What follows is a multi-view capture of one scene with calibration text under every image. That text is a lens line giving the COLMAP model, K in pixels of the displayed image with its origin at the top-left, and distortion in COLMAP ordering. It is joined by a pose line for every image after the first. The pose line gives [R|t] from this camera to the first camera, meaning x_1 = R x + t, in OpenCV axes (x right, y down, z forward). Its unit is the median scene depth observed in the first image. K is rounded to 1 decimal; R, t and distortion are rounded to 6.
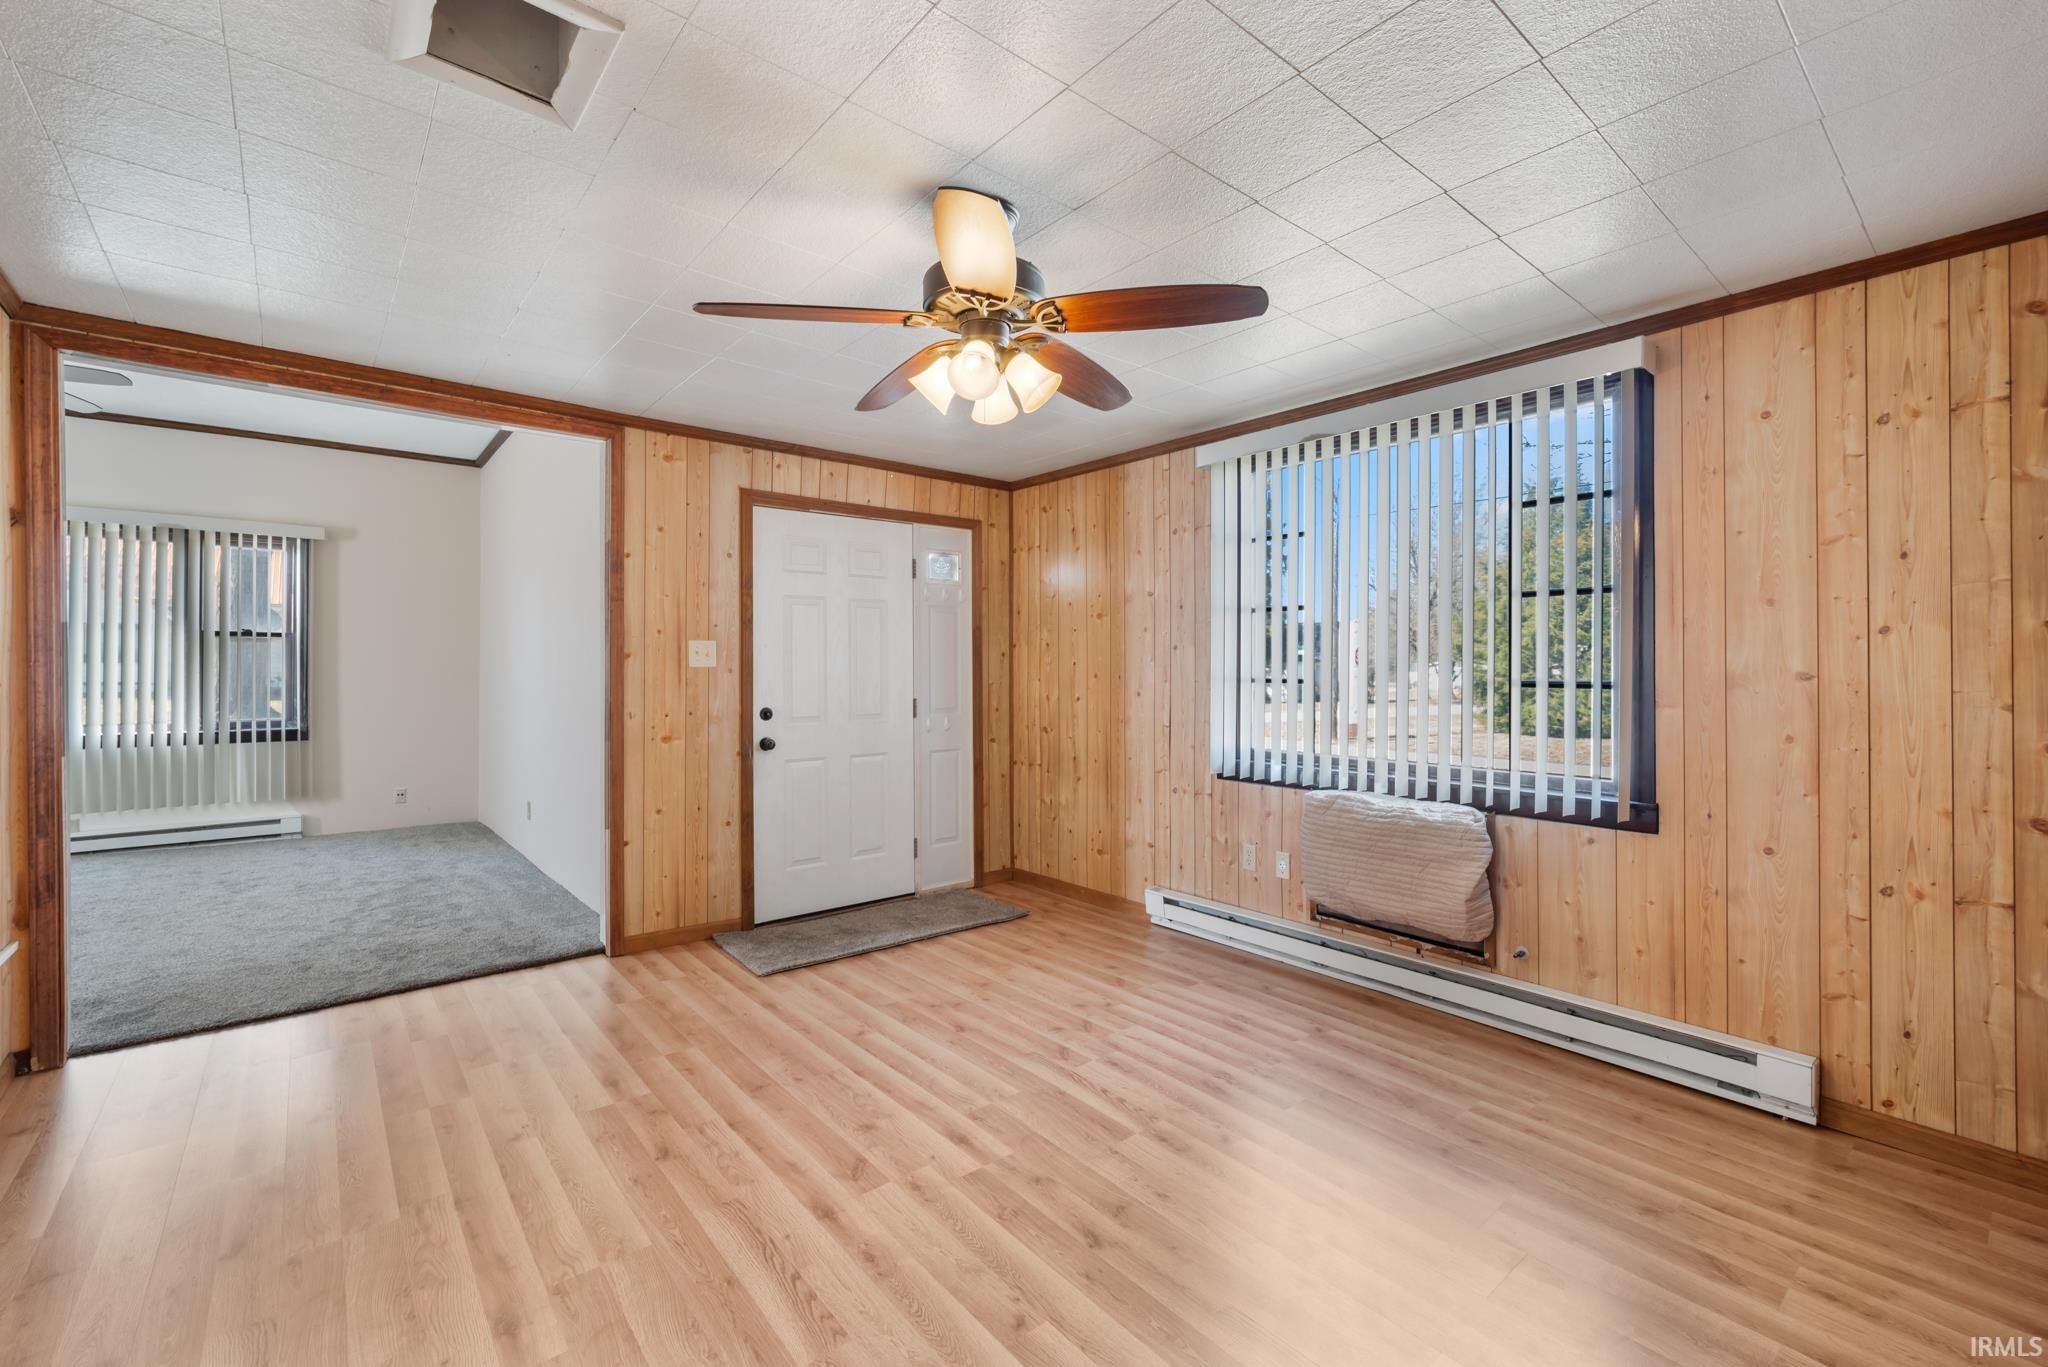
lens RADIAL K [[865.7, 0, 1020.7], [0, 865.7, 668.7], [0, 0, 1]] dist [-0.000455, -0.000173]
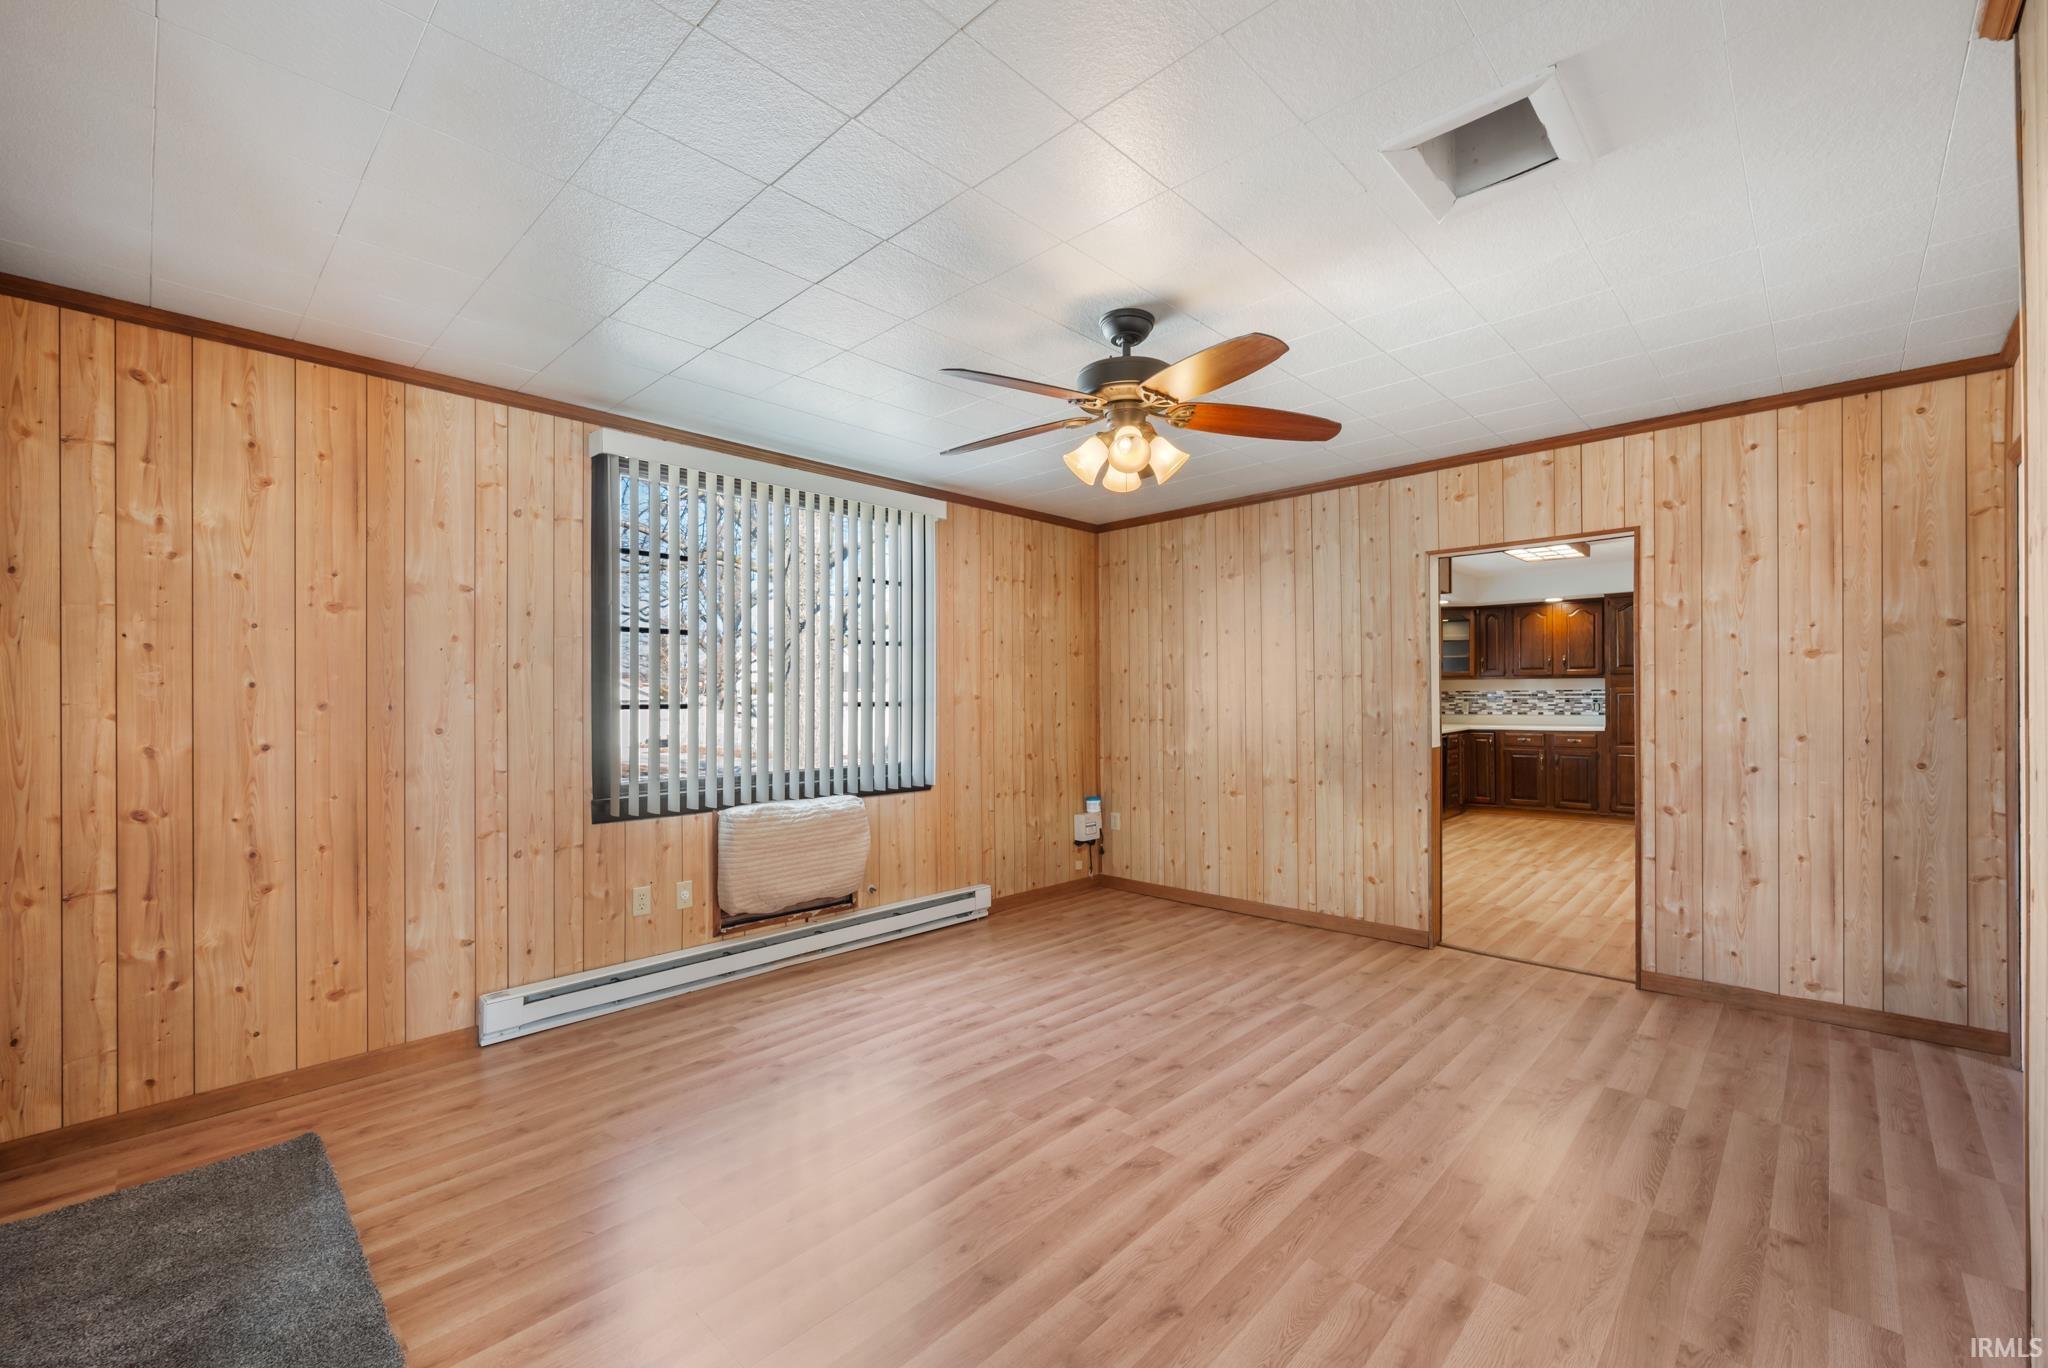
lens RADIAL K [[826.8, 0, 1038.4], [0, 826.8, 701.1], [0, 0, 1]] dist [-0.007593, 0.000894]
pose [[-0.118476, -0.007627, 0.992928, -0.880731], [0.003649, 0.999960, 0.008116, 0.002528], [-0.992950, 0.004584, -0.118444, 0.936146]]
